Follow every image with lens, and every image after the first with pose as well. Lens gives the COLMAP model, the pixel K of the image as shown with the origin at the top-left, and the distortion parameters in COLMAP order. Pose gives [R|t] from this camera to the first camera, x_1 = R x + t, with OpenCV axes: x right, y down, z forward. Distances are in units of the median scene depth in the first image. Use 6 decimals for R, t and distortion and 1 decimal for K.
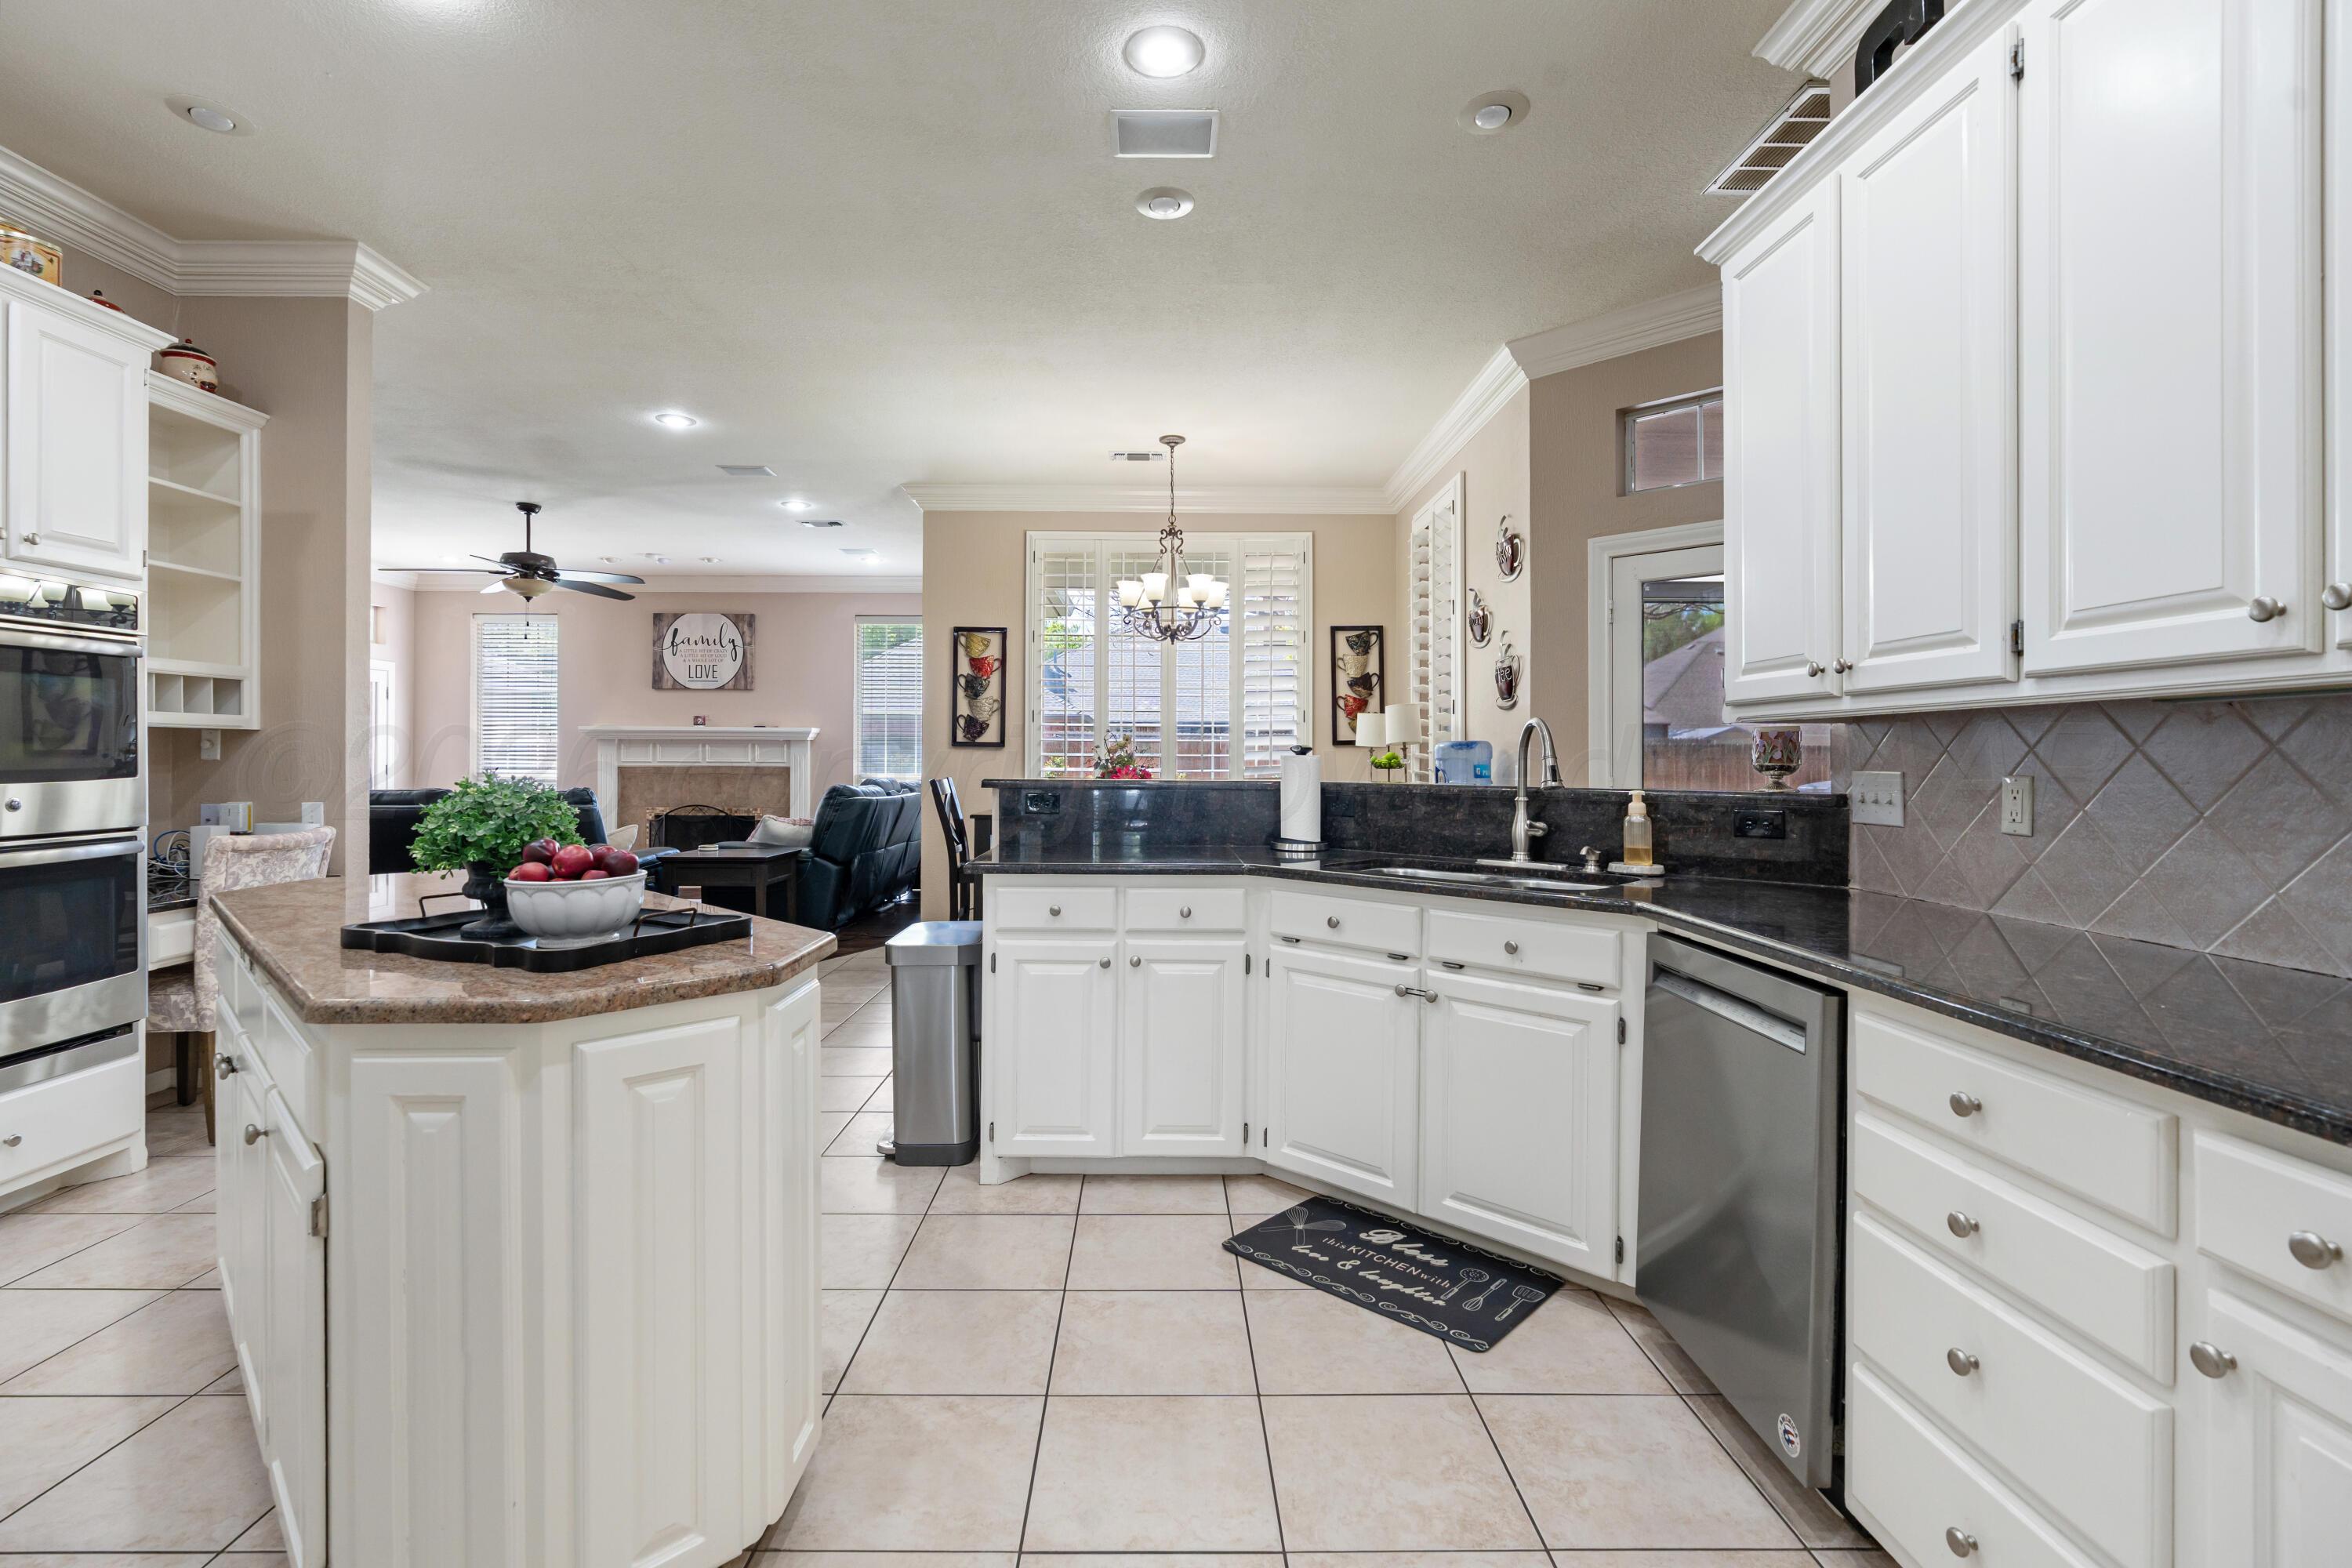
lens RADIAL K [[1064.8, 0, 1171.8], [0, 1064.8, 763.2], [0, 0, 1]] dist [-0.008250, 0.001970]
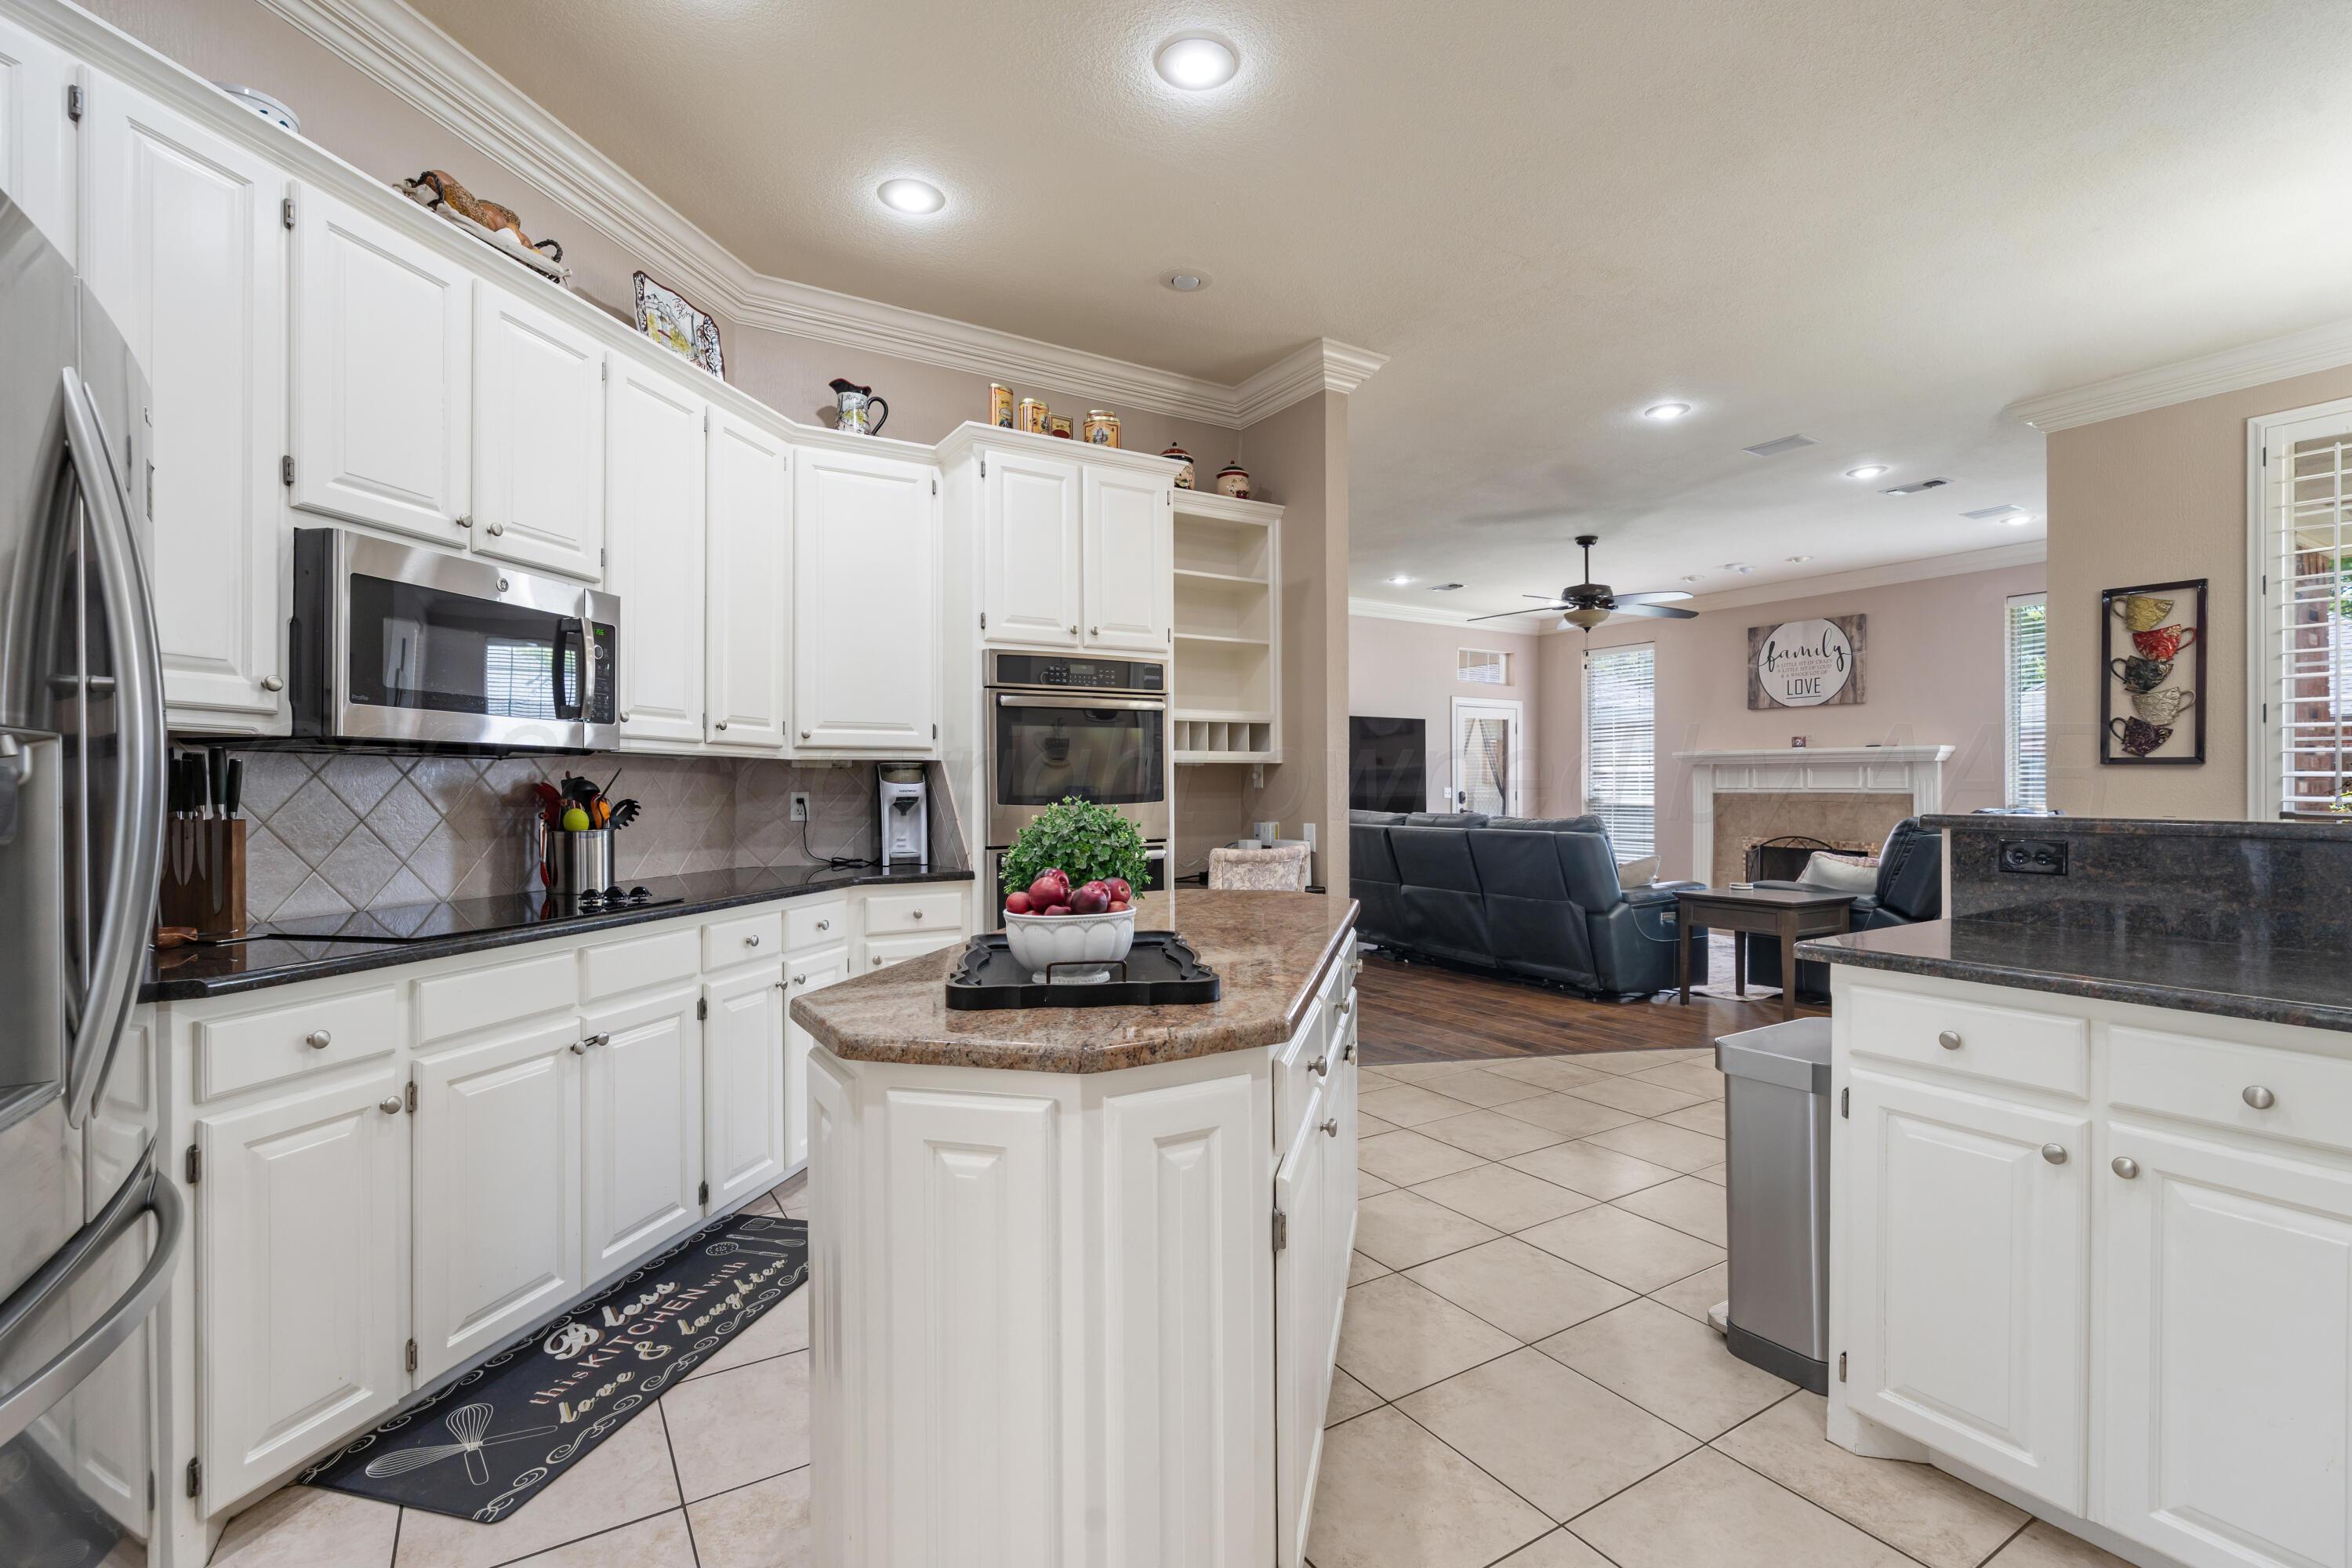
lens RADIAL K [[1064.8, 0, 1170.4], [0, 1064.8, 786.2], [0, 0, 1]] dist [-0.008250, 0.001970]
pose [[0.515856, -0.004276, -0.856665, 0.127913], [0.001554, 0.999991, -0.004056, -0.000199], [0.856674, 0.000760, 0.515858, 0.245861]]
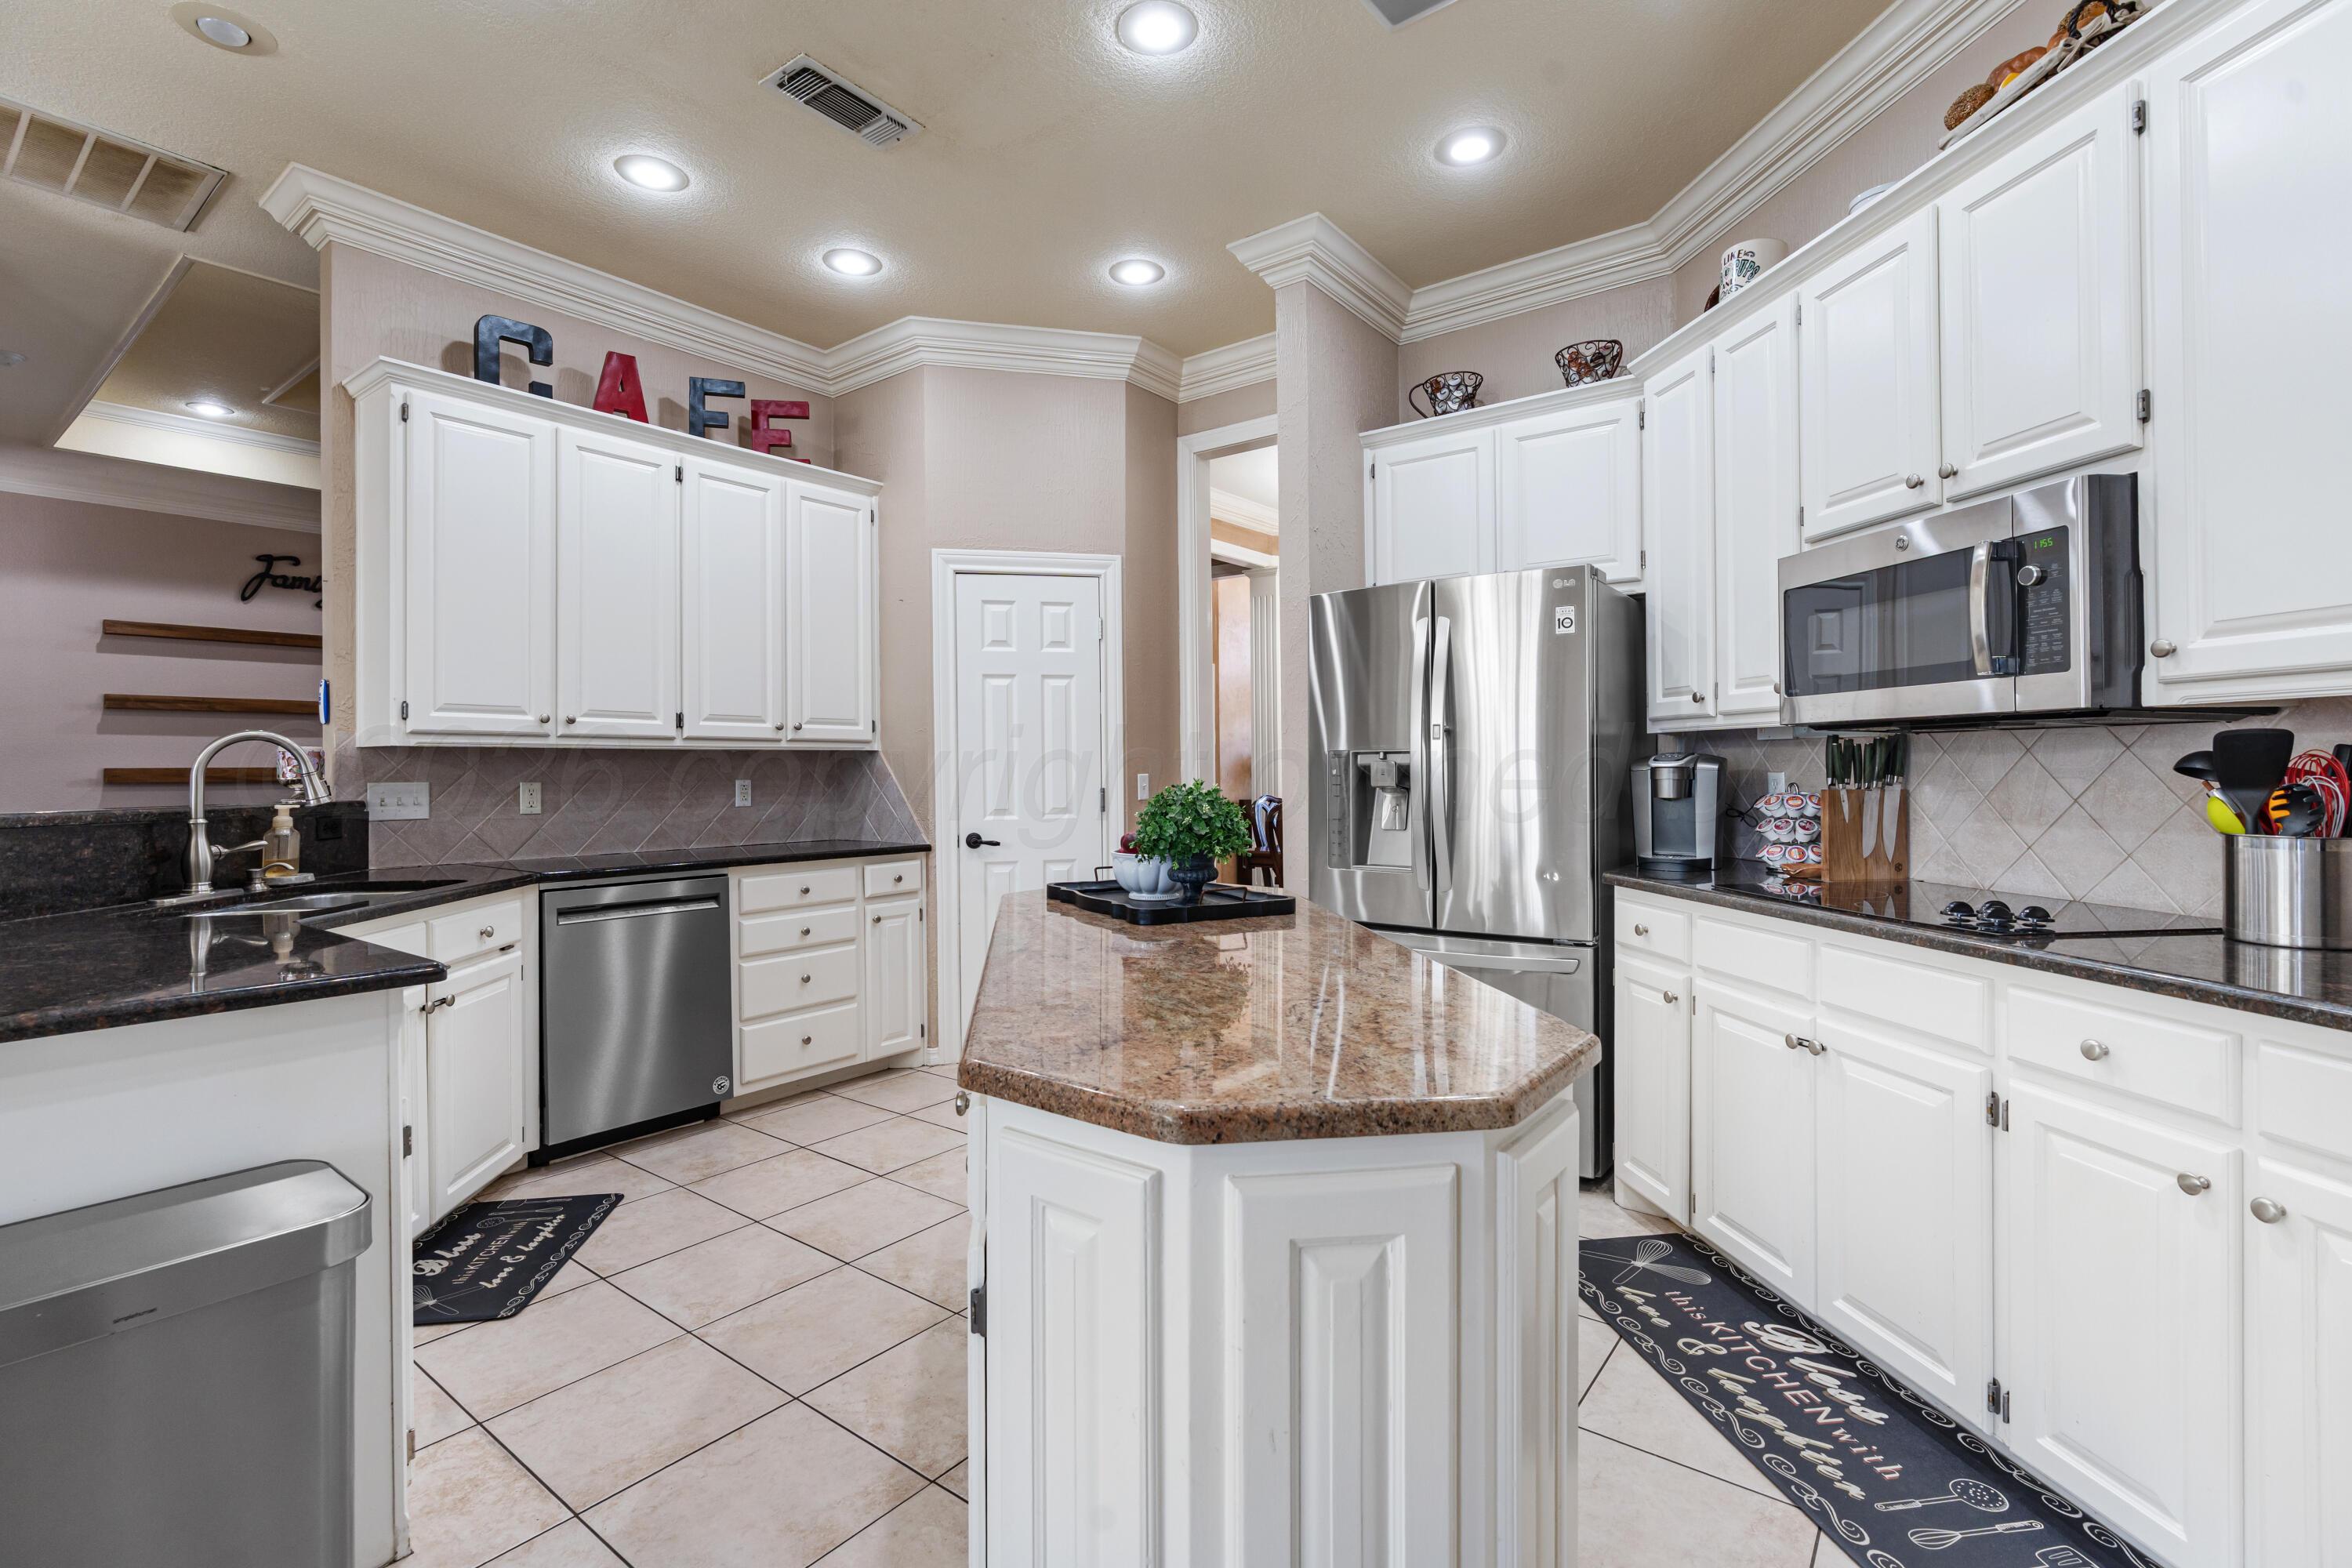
lens RADIAL K [[1064.8, 0, 1176.3], [0, 1064.8, 774.8], [0, 0, 1]] dist [-0.008250, 0.001970]
pose [[-0.786758, 0.000779, 0.617261, -0.623747], [0.005849, 0.999964, 0.006193, -0.002620], [-0.617234, 0.008483, -0.786734, 0.893809]]
